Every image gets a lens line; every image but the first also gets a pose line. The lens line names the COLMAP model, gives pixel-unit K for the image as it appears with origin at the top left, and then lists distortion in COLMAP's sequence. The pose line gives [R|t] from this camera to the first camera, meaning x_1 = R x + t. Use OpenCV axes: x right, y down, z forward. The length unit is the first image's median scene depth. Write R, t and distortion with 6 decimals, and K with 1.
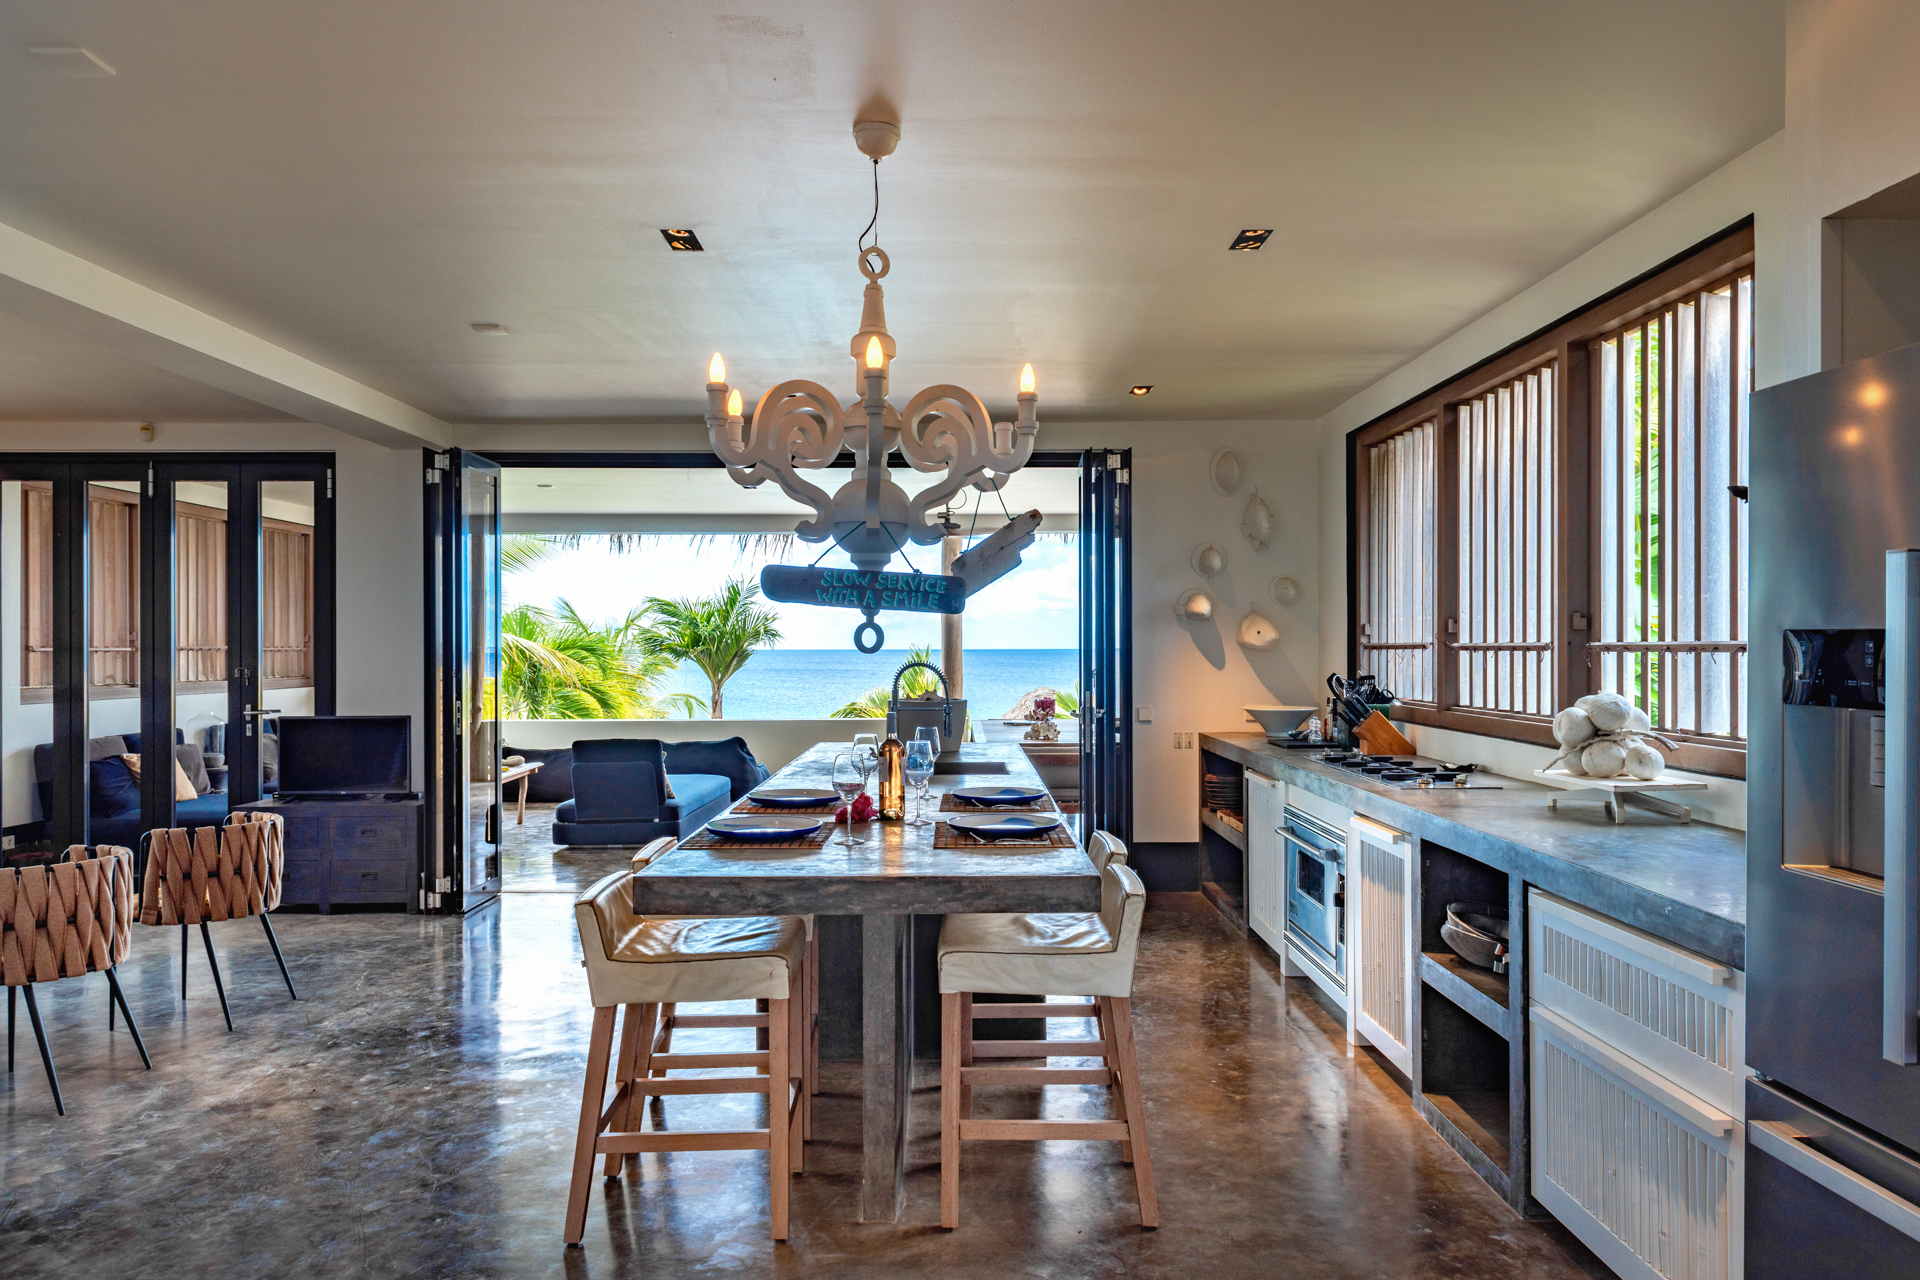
lens RADIAL K [[1293.0, 0, 960.8], [0, 1293.0, 648.5], [0, 0, 1]] dist [0.006502, -0.003311]
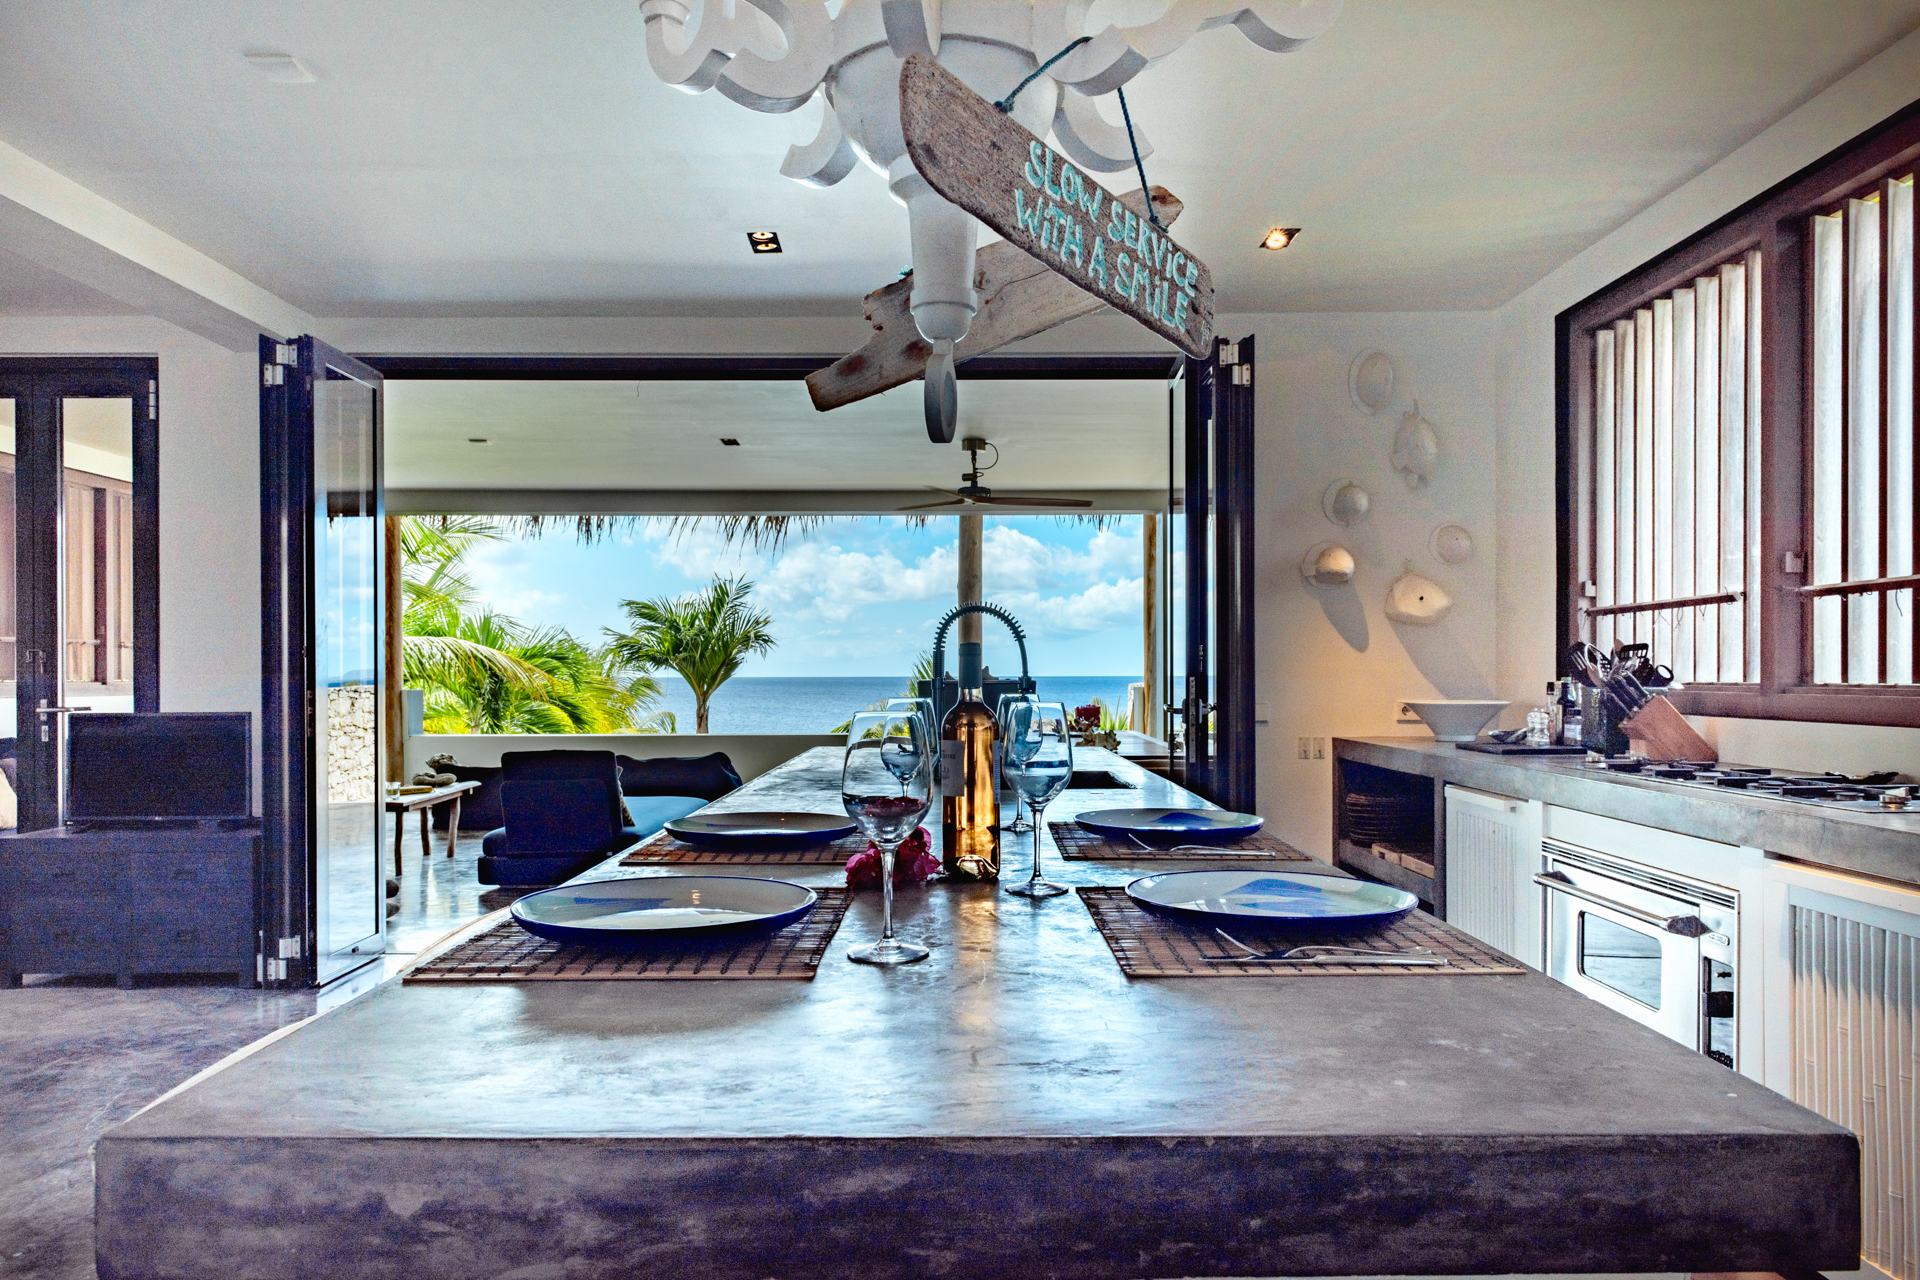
lens RADIAL K [[1282.9, 0, 959.0], [0, 1282.9, 681.5], [0, 0, 1]] dist [0.000564, -0.000554]
pose [[1.000000, 0.000112, 0.000511, -0.030628], [-0.000115, 0.999989, 0.004745, 0.032314], [-0.000510, -0.004745, 0.999989, 0.292718]]
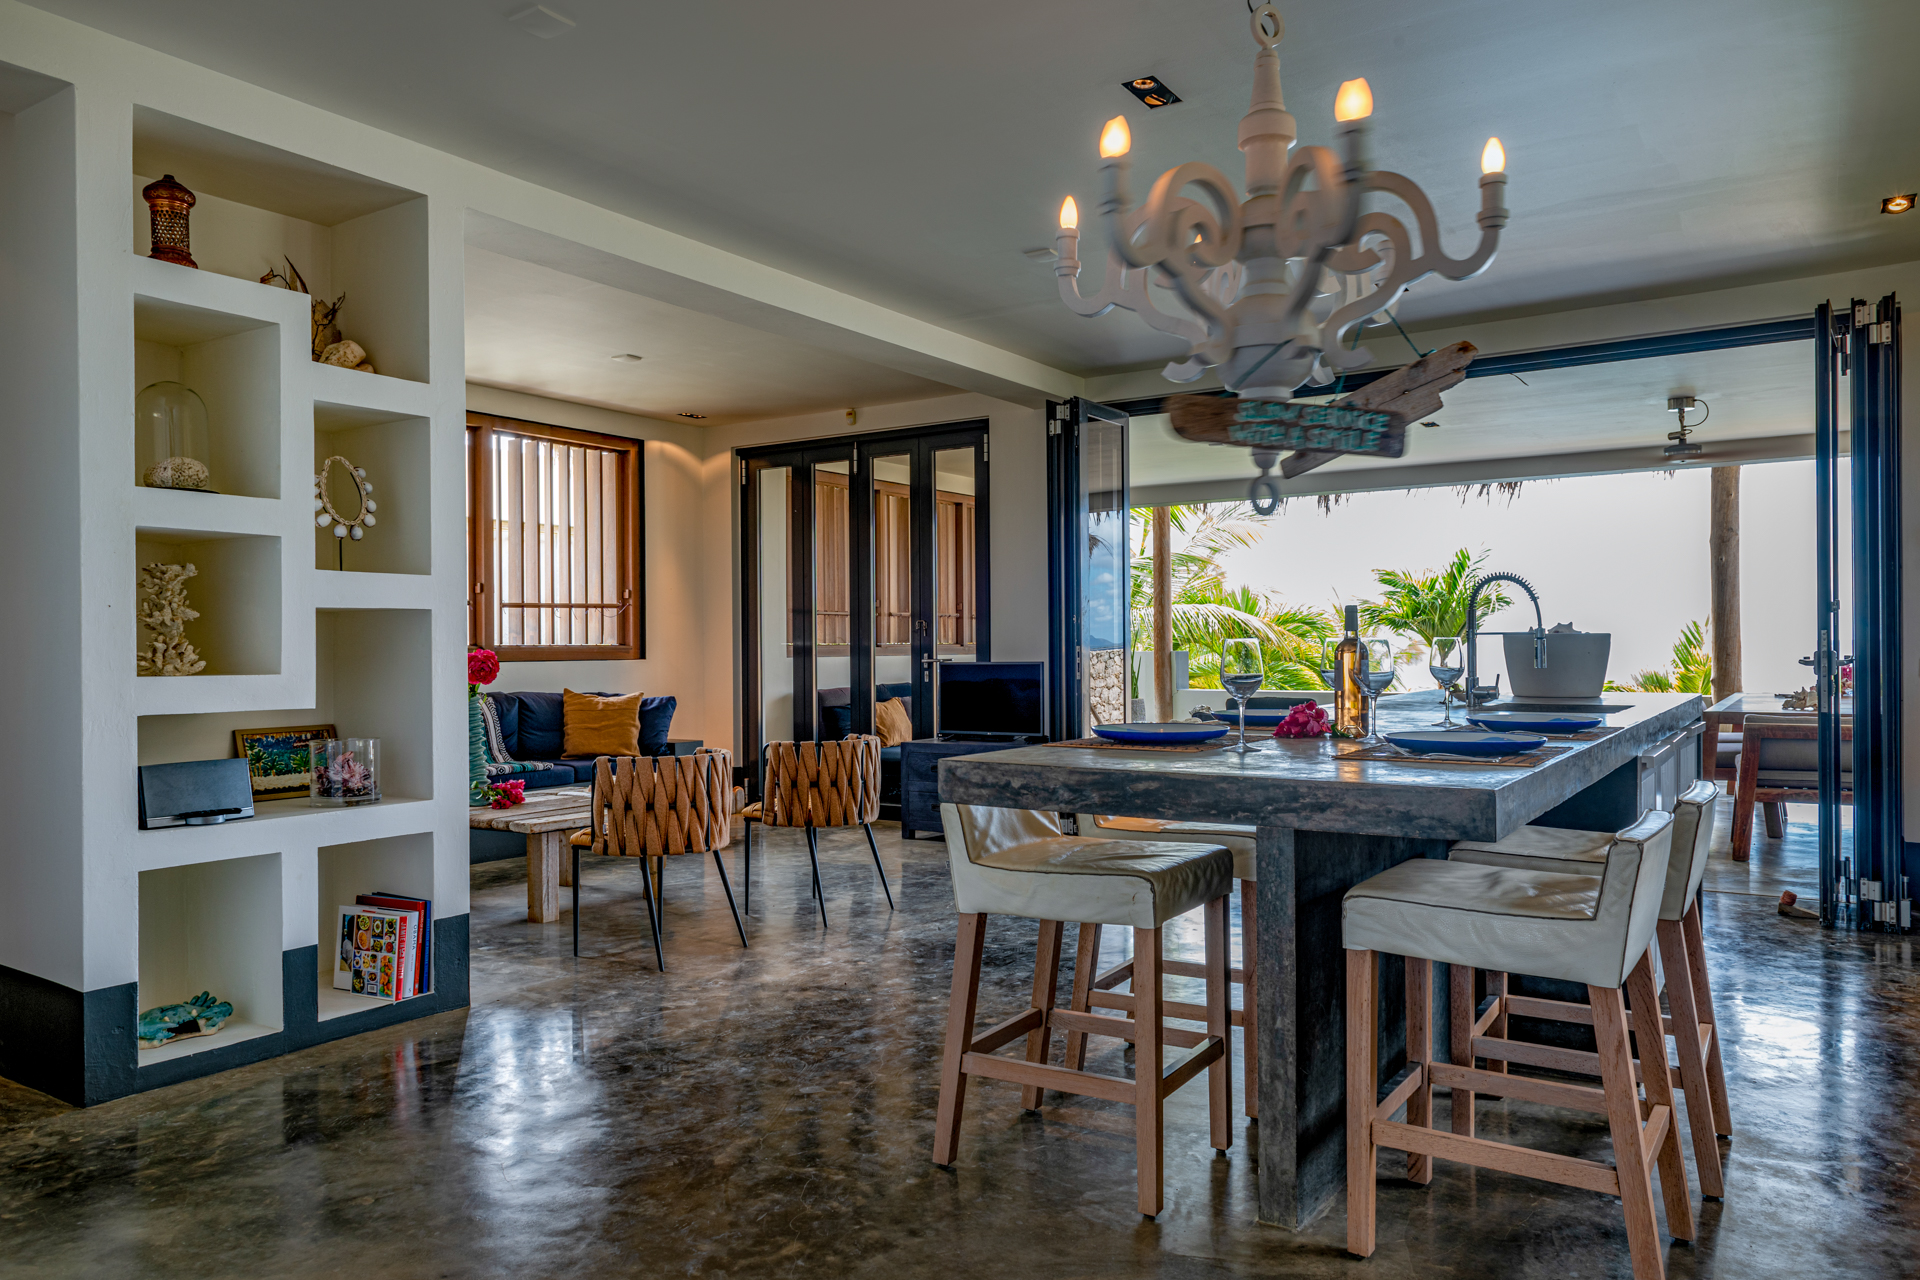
lens RADIAL K [[1293.0, 0, 960.8], [0, 1293.0, 648.5], [0, 0, 1]] dist [0.006502, -0.003311]
pose [[0.829609, -0.002763, -0.558338, 0.102439], [0.005882, 0.999976, 0.003791, 0.038121], [0.558314, -0.006429, 0.829605, 0.106457]]
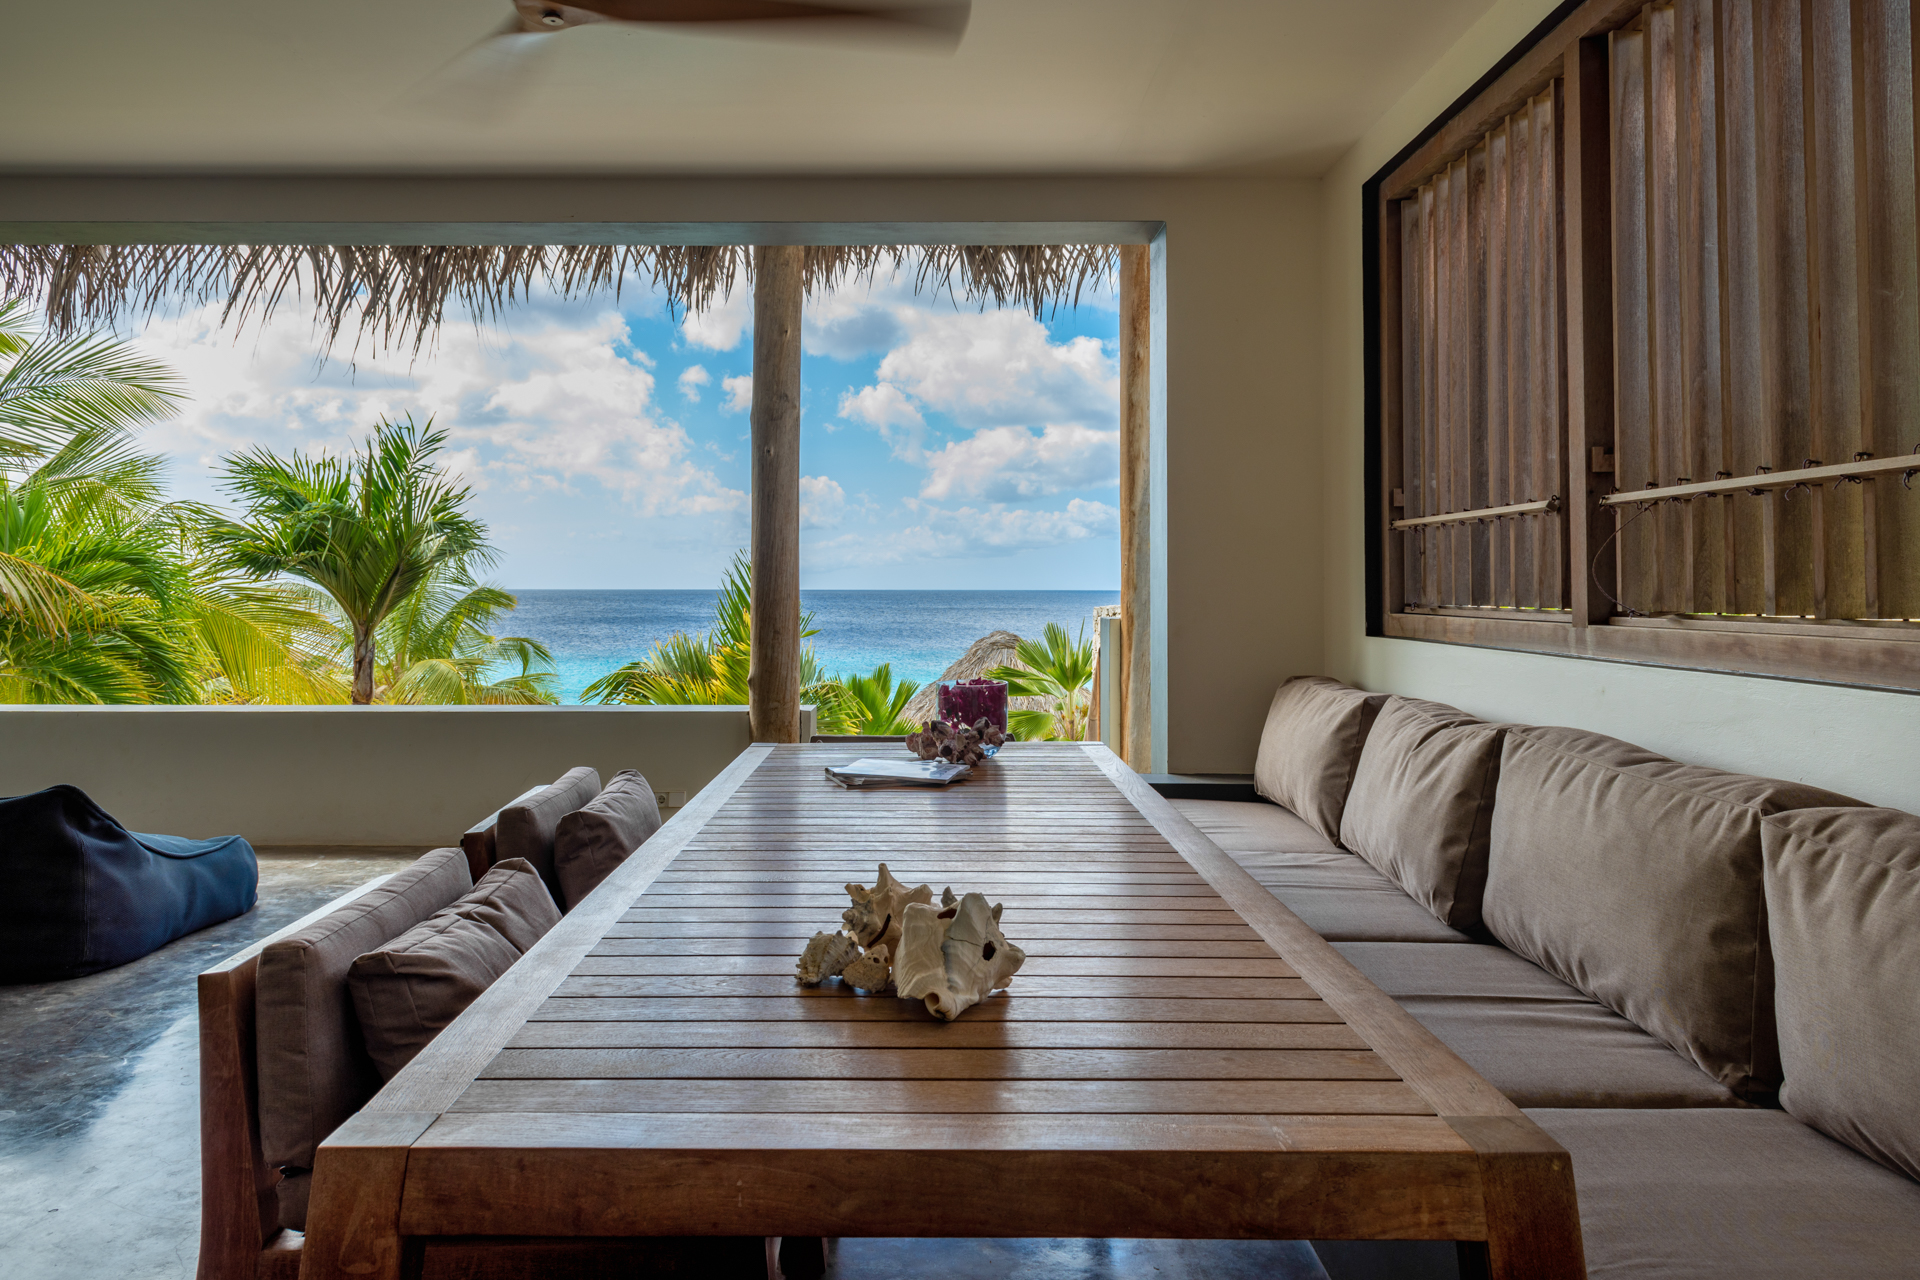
lens RADIAL K [[1308.9, 0, 956.9], [0, 1308.9, 569.3], [0, 0, 1]] dist [-0.003203, -0.000636]
pose [[0.999687, 0.004203, 0.024667, 0.091586], [-0.003807, 0.999863, -0.016083, 0.030101], [-0.024731, 0.015984, 0.999566, 1.179037]]
